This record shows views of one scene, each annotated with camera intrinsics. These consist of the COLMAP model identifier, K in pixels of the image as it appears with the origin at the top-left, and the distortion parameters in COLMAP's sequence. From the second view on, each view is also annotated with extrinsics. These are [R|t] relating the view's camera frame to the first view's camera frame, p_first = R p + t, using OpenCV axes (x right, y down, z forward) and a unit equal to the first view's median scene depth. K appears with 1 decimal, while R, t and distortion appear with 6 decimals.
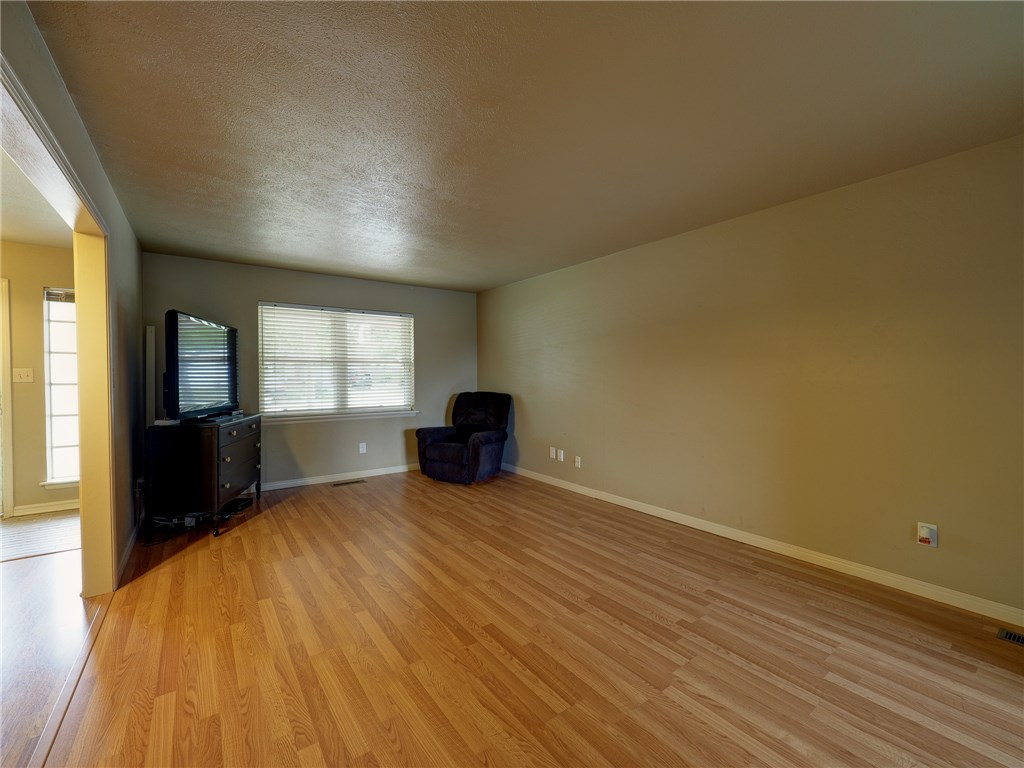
lens RADIAL K [[441.5, 0, 555.9], [0, 441.5, 382.6], [0, 0, 1]] dist [-0.001112, -0.002311]
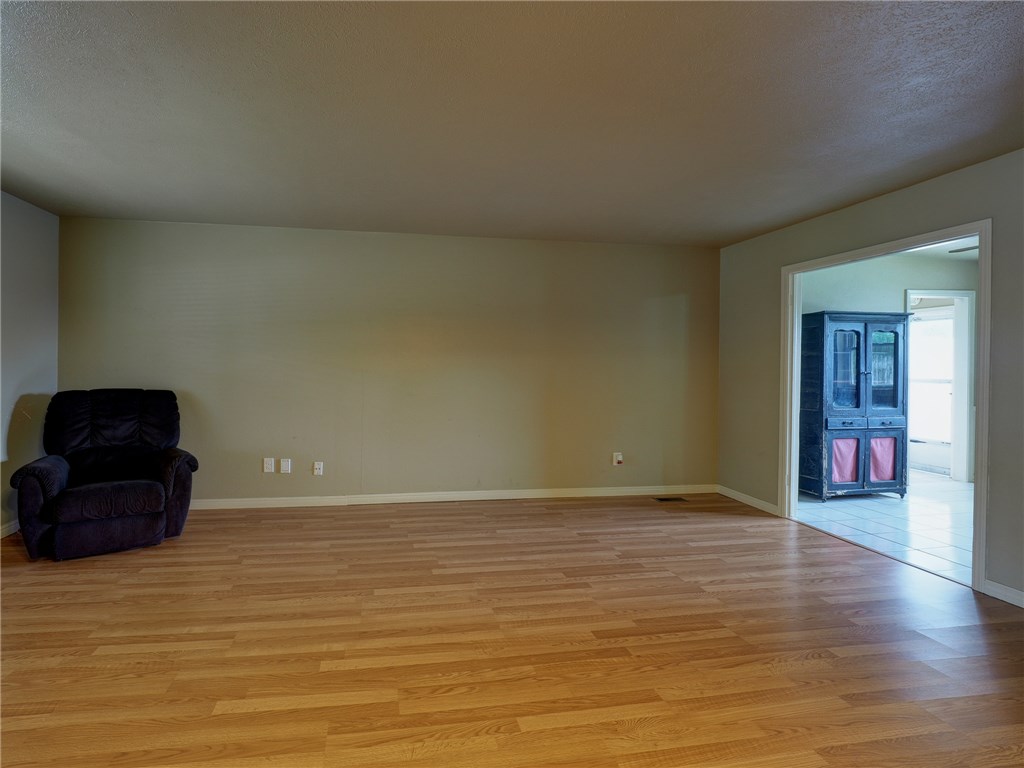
lens RADIAL K [[441.5, 0, 429.3], [0, 441.5, 373.8], [0, 0, 1]] dist [-0.001112, -0.002311]
pose [[0.519036, -0.015089, 0.854619, -0.671517], [0.002068, 0.999863, 0.016398, -0.013793], [-0.854750, -0.006744, 0.518996, 0.482614]]
